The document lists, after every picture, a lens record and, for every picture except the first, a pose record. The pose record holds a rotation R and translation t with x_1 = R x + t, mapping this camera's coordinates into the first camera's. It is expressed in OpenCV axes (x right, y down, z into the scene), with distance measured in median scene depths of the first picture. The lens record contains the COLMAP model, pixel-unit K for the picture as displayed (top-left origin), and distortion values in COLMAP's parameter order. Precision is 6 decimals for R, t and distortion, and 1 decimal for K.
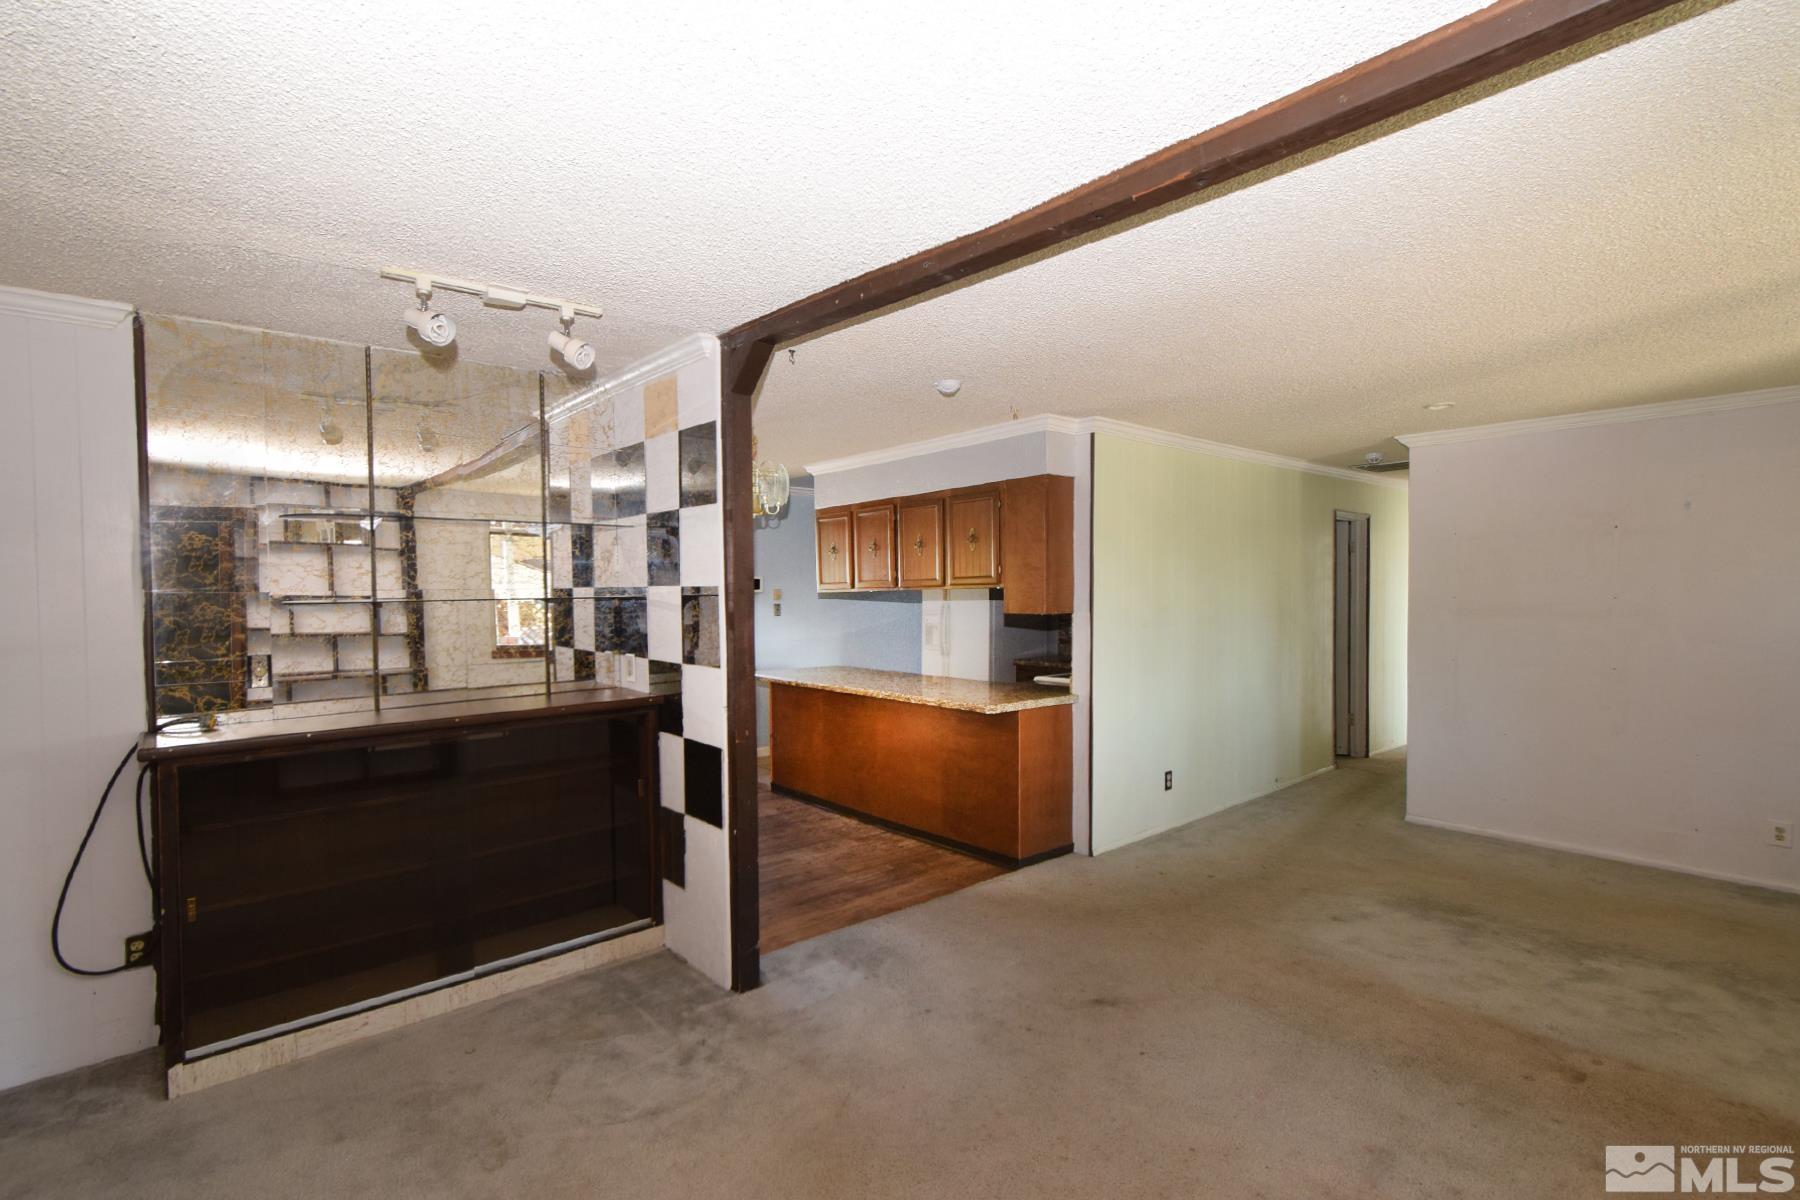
lens RADIAL K [[831.7, 0, 894.7], [0, 831.7, 604.1], [0, 0, 1]] dist [0.001879, 0.003159]
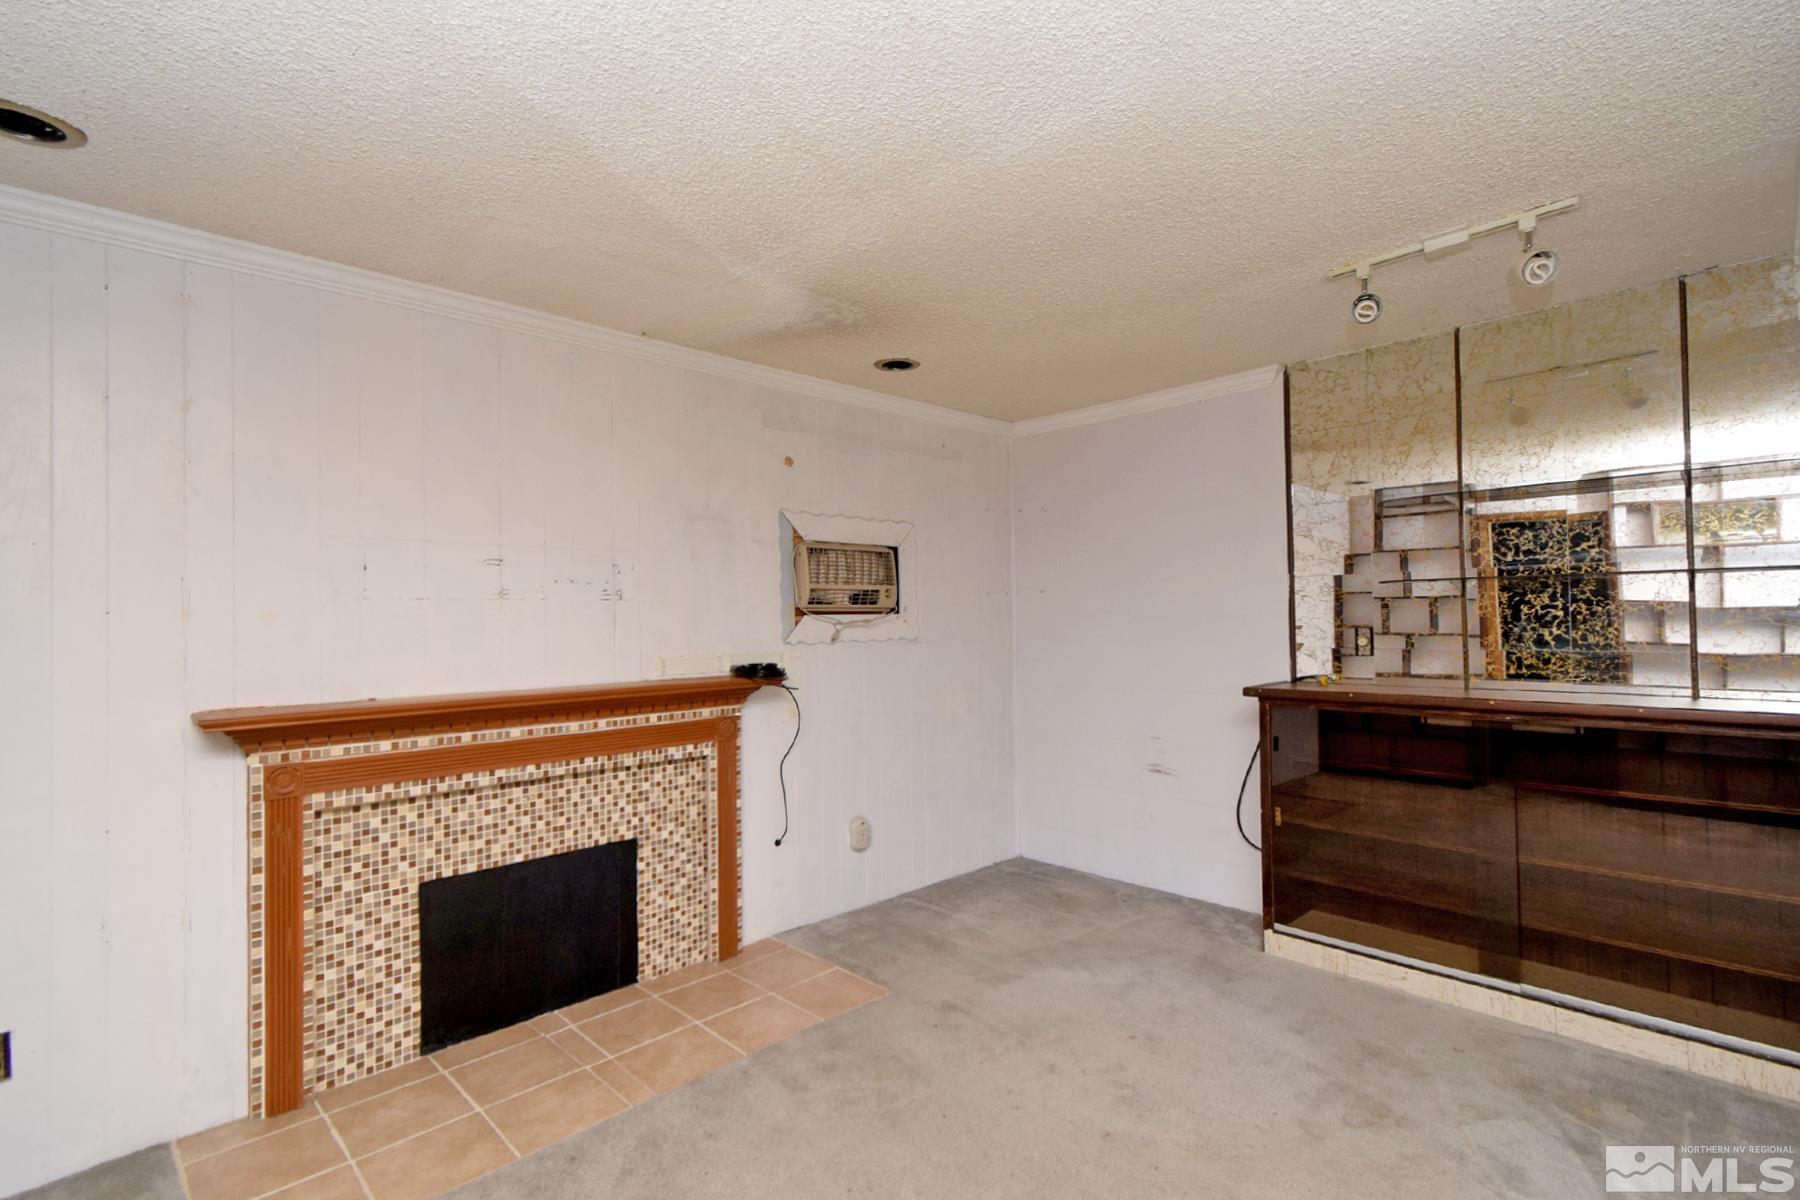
lens RADIAL K [[831.7, 0, 898.6], [0, 831.7, 603.6], [0, 0, 1]] dist [0.001879, 0.003159]
pose [[0.059013, -0.005728, -0.998241, 0.308457], [-0.007275, 0.999955, -0.006168, 0.033439], [0.998231, 0.007627, 0.058968, 0.240136]]
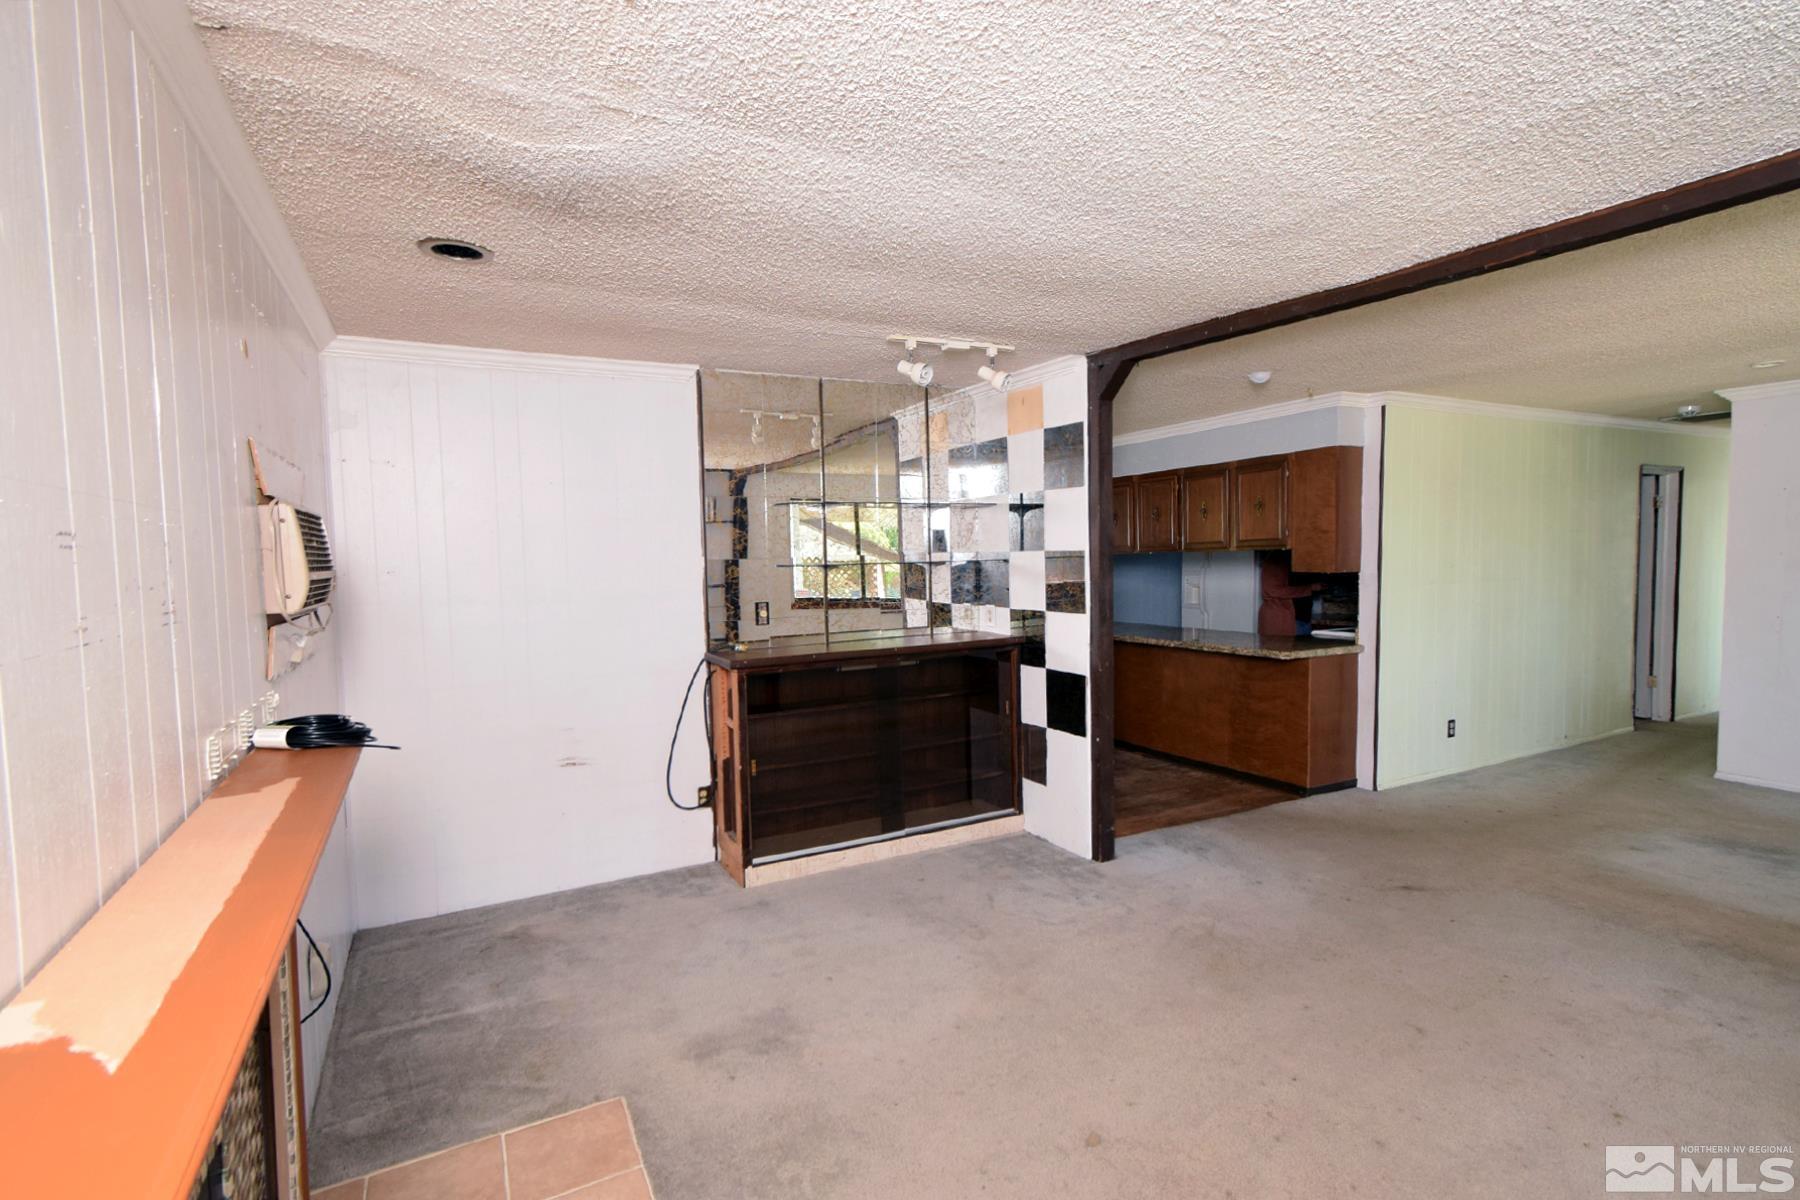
lens RADIAL K [[831.7, 0, 915.6], [0, 831.7, 600.9], [0, 0, 1]] dist [0.001879, 0.003159]
pose [[0.975058, 0.003645, -0.221918, -0.161557], [0.005458, 0.999169, 0.040394, 0.002478], [0.221881, -0.040598, 0.974228, -0.288840]]
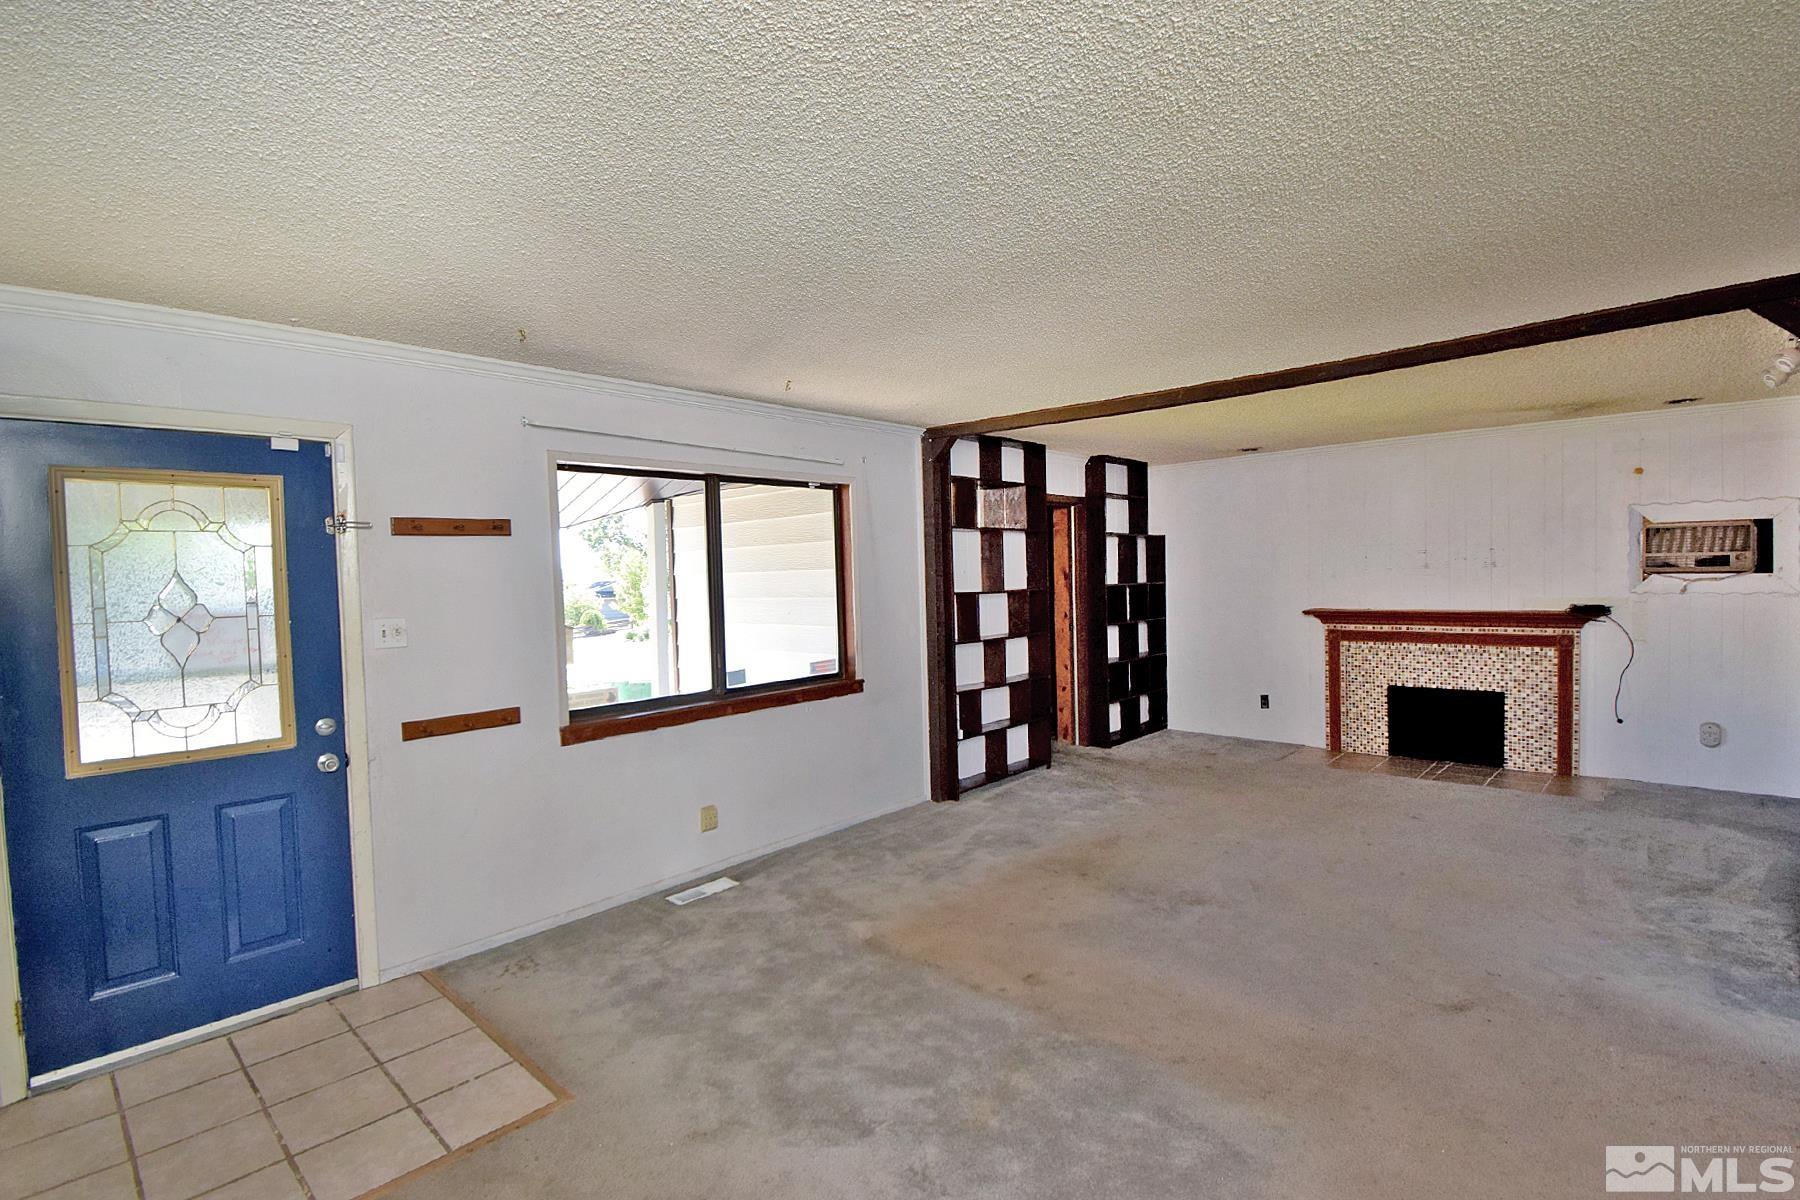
lens RADIAL K [[831.7, 0, 880.3], [0, 831.7, 607.7], [0, 0, 1]] dist [0.001879, 0.003159]
pose [[-0.993488, 0.038909, -0.107086, 0.839696], [0.032369, 0.997542, 0.062144, -0.037851], [0.109241, 0.058273, -0.992306, 1.561482]]
